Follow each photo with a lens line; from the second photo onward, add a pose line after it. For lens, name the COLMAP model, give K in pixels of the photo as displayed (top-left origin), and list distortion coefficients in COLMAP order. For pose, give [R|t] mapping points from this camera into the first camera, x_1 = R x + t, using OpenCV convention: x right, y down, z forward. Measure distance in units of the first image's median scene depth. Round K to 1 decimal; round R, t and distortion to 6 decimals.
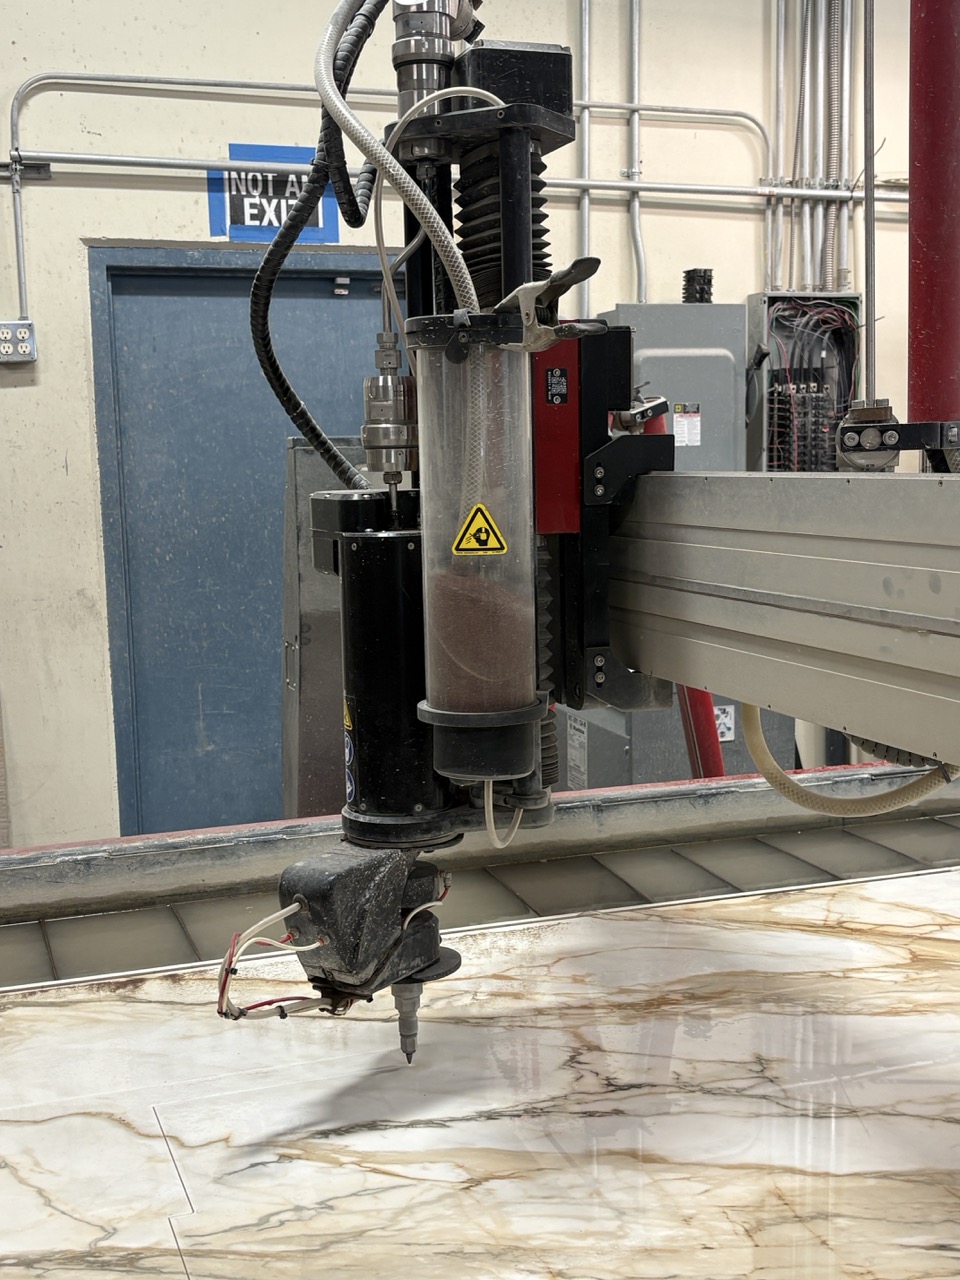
lens RADIAL K [[1534.3, 0, 466.4], [0, 1534.3, 667.6], [0, 0, 1]] dist [0.011948, 0.000000]
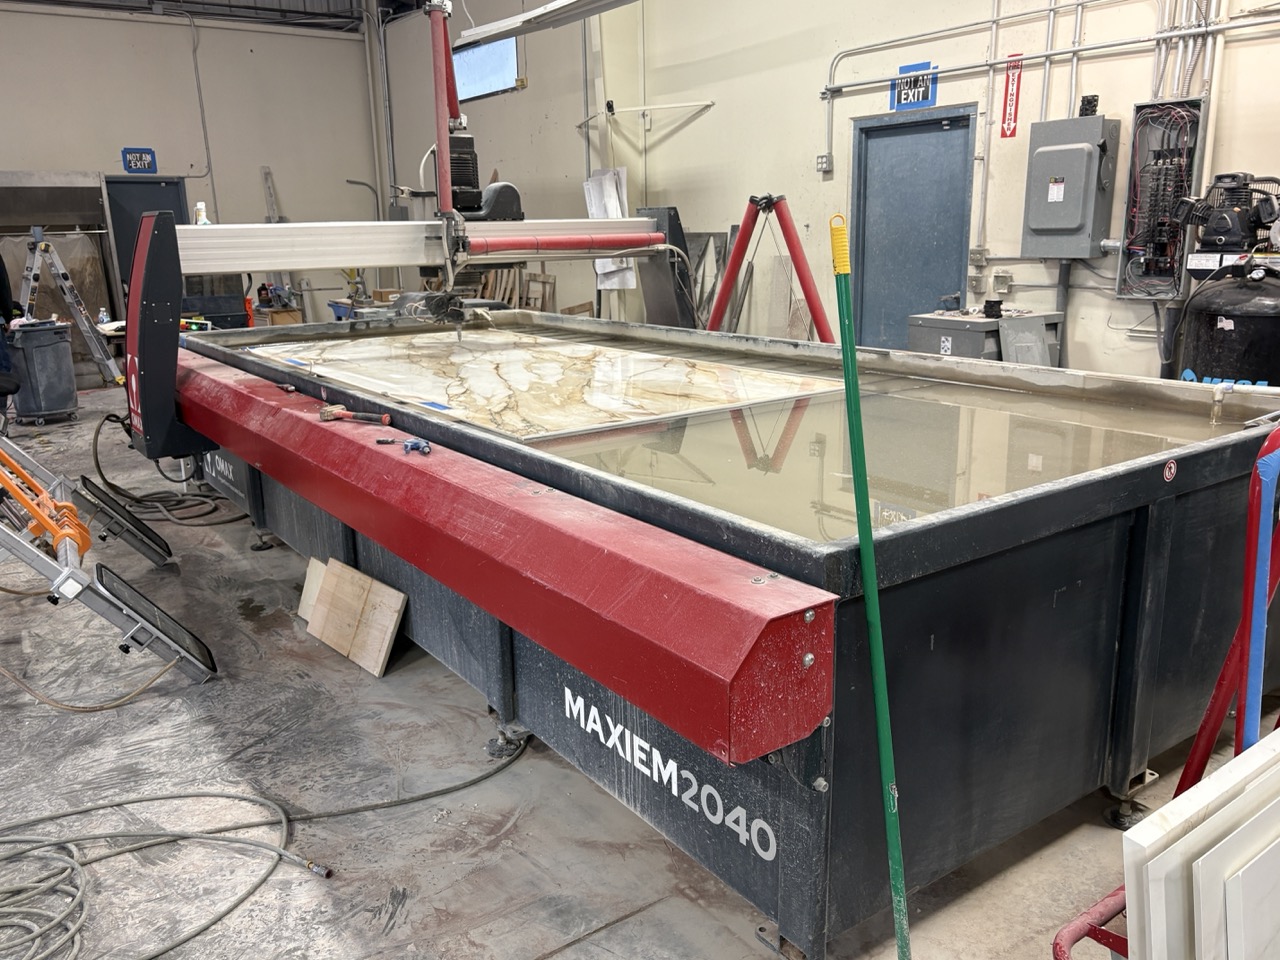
lens RADIAL K [[1018.0, 0, 638.4], [0, 1018.0, 480.9], [0, 0, 1]] dist [0.022411, -0.001642]
pose [[0.281254, 0.248236, -0.926971, 1.242335], [-0.121373, 0.967408, 0.222239, -0.036618], [0.951927, 0.050004, 0.302216, 0.197896]]
